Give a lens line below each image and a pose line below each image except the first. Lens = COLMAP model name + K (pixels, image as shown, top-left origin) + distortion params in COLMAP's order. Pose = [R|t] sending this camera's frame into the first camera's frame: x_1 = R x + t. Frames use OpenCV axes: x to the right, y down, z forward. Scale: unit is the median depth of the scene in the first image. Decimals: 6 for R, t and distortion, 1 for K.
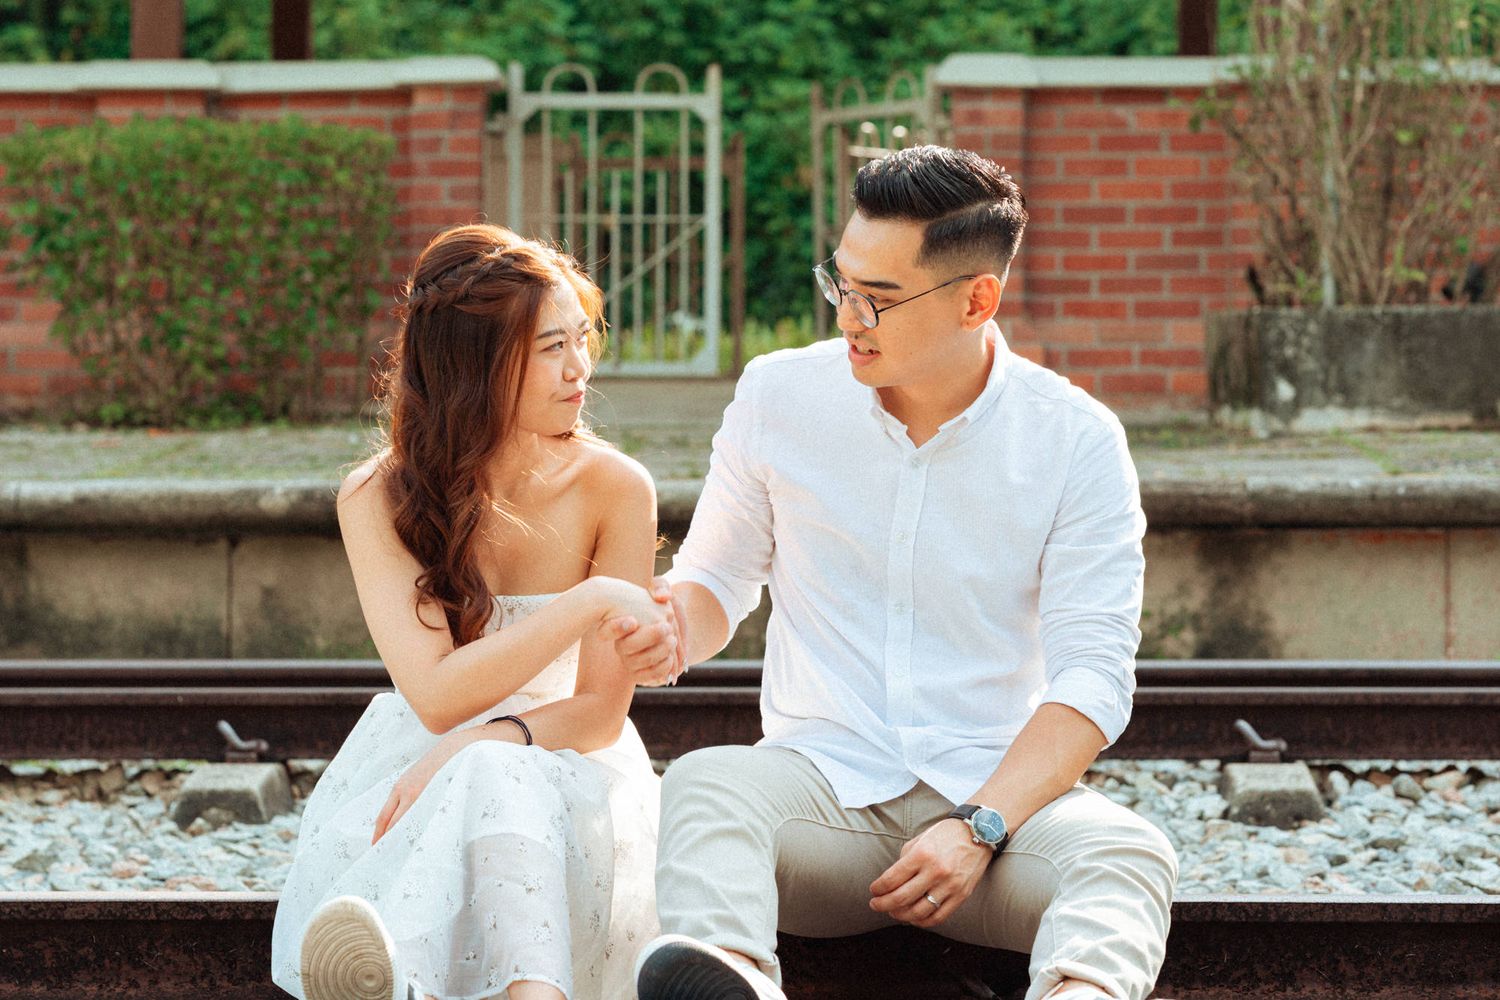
lens RADIAL K [[3823.3, 0, 747.4], [0, 3823.3, 502.8], [0, 0, 1]] dist [-0.046672, 0.000000]
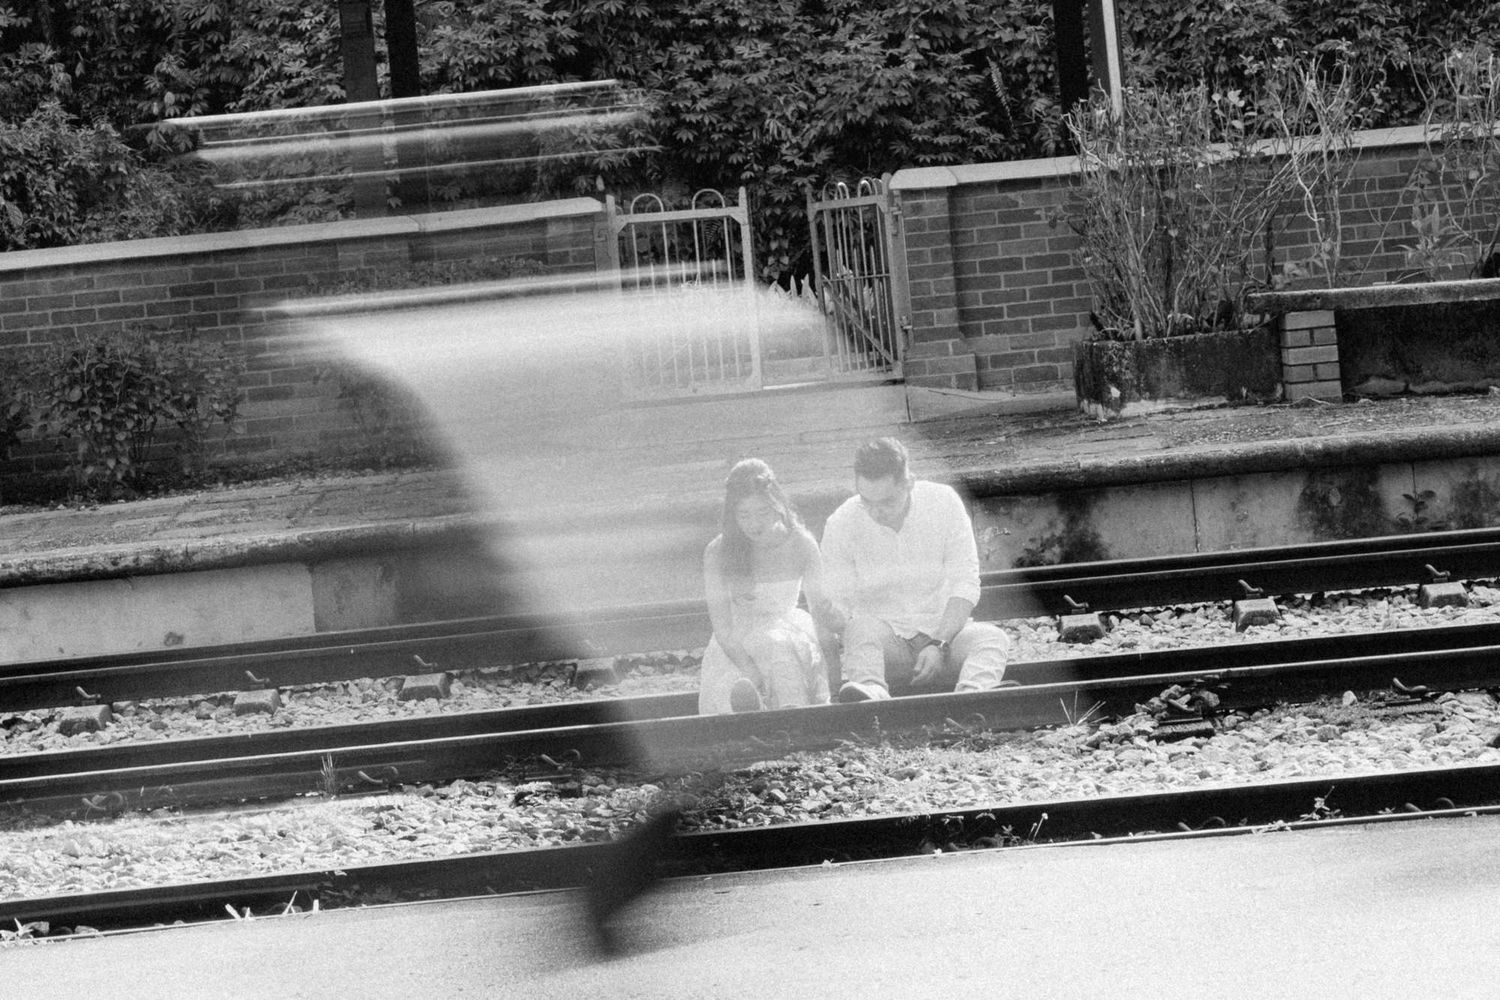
lens RADIAL K [[3036.2, 0, 754.2], [0, 3036.2, 496.5], [0, 0, 1]] dist [0.004453, 0.000000]
pose [[0.995891, -0.090426, -0.004933, -0.015109], [0.090496, 0.995756, 0.016717, -0.020587], [0.003401, -0.017095, 0.999848, -0.340168]]
